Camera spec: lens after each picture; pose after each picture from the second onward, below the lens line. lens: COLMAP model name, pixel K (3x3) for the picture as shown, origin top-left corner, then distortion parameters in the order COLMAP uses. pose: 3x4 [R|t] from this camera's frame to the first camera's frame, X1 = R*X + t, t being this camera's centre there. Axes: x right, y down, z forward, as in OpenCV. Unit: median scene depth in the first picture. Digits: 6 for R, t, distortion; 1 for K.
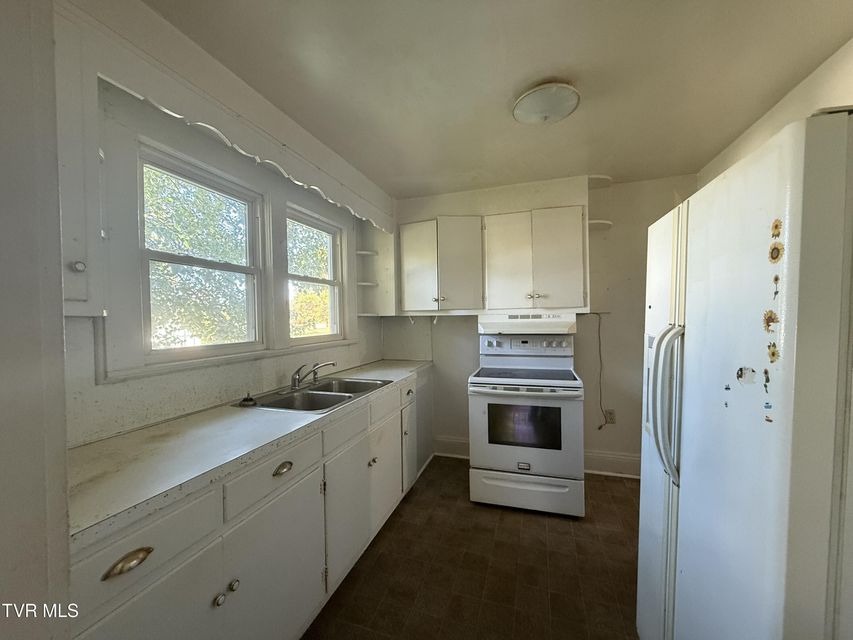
lens RADIAL K [[341.1, 0, 428.9], [0, 341.1, 323.6], [0, 0, 1]] dist [0.000828, 0.000768]
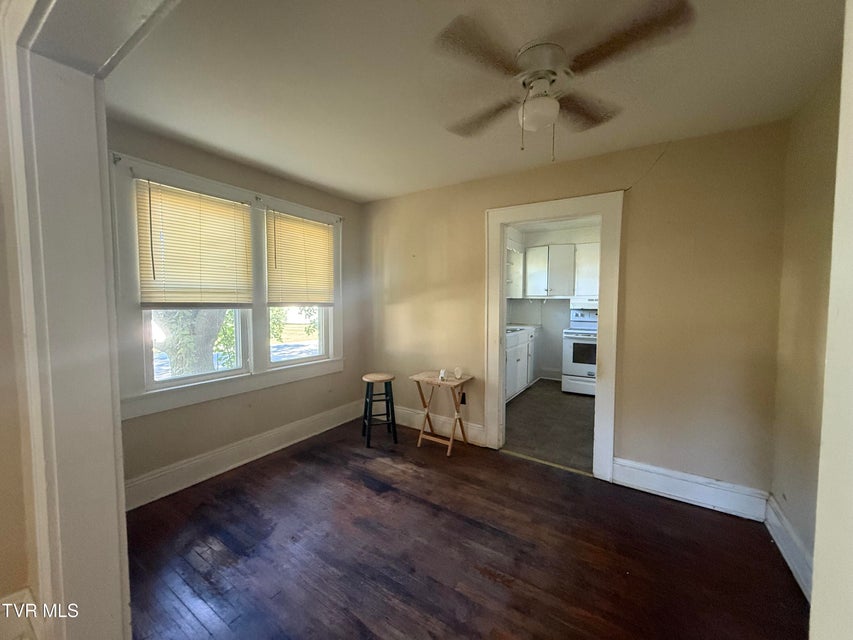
lens RADIAL K [[341.1, 0, 421.6], [0, 341.1, 322.5], [0, 0, 1]] dist [0.000828, 0.000768]
pose [[0.962886, 0.034730, -0.267666, -0.126629], [-0.020695, 0.998267, 0.055083, 0.017768], [0.269115, -0.047499, 0.961936, -0.960595]]
